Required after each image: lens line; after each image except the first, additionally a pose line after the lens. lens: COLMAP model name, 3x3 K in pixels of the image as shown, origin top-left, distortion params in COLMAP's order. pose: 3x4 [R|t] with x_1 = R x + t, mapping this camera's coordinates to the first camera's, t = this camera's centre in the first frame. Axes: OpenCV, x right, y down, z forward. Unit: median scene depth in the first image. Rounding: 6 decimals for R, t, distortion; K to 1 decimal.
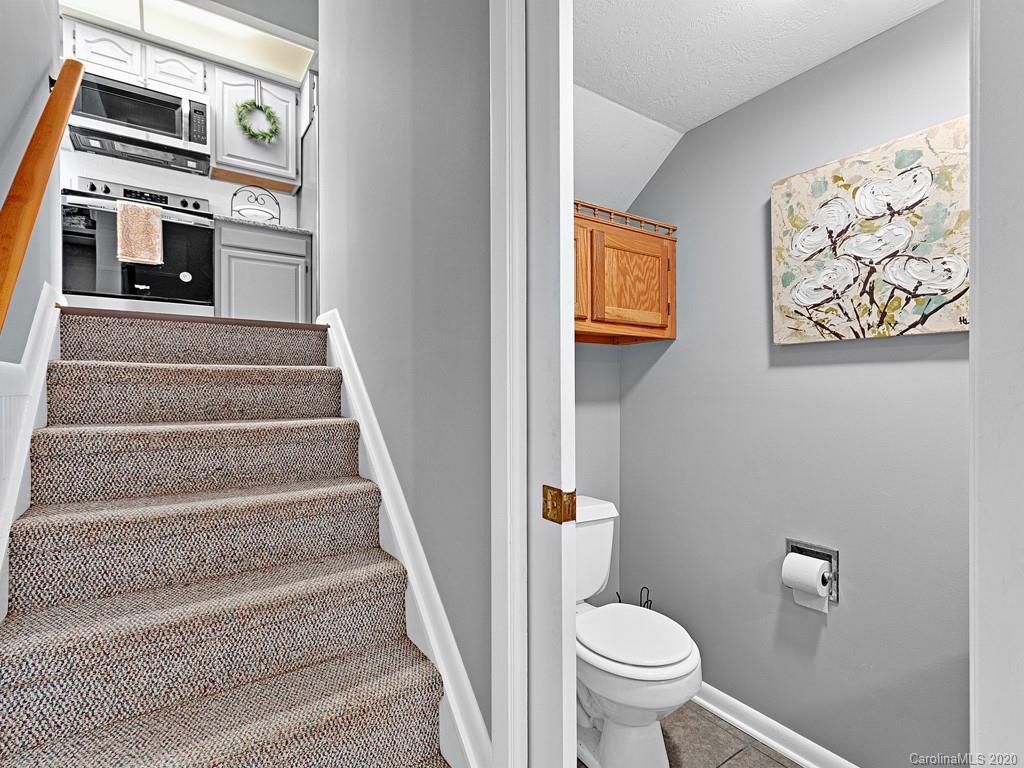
lens RADIAL K [[513.1, 0, 513.2], [0, 513.1, 388.9], [0, 0, 1]] dist [0.002090, -0.000638]
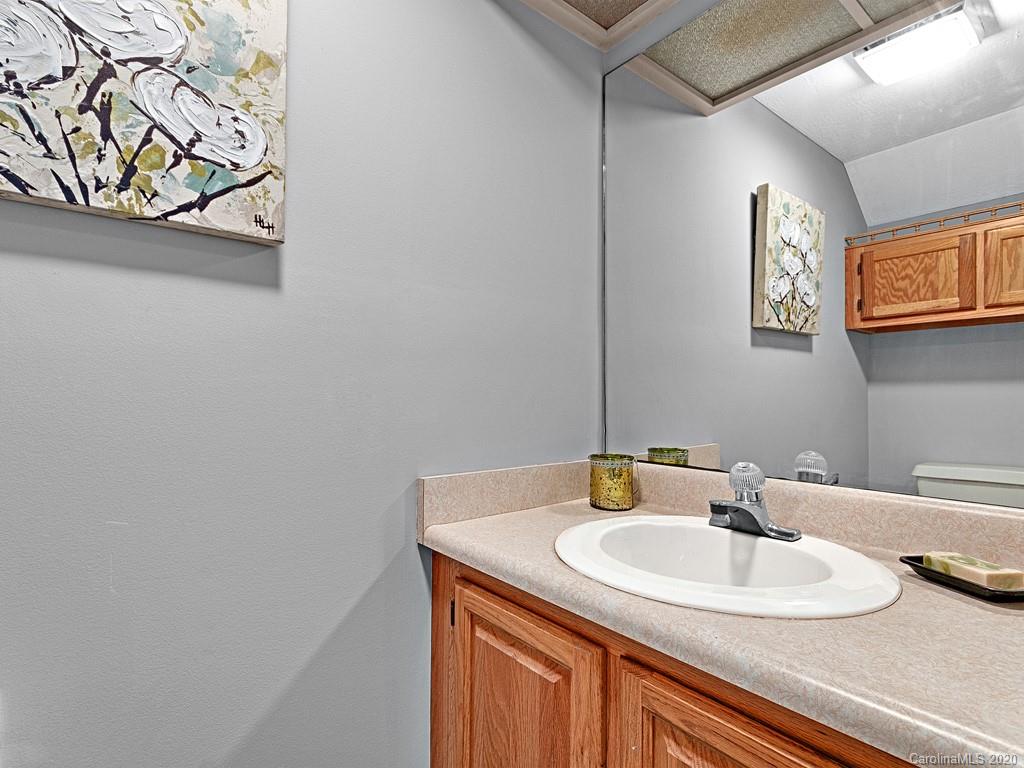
lens RADIAL K [[513.1, 0, 511.5], [0, 513.1, 387.6], [0, 0, 1]] dist [0.002090, -0.000638]
pose [[-0.065724, 0.009358, 0.997794, 0.197731], [-0.003306, 0.999948, -0.009596, 0.073421], [-0.997832, -0.003929, -0.065690, 0.666201]]
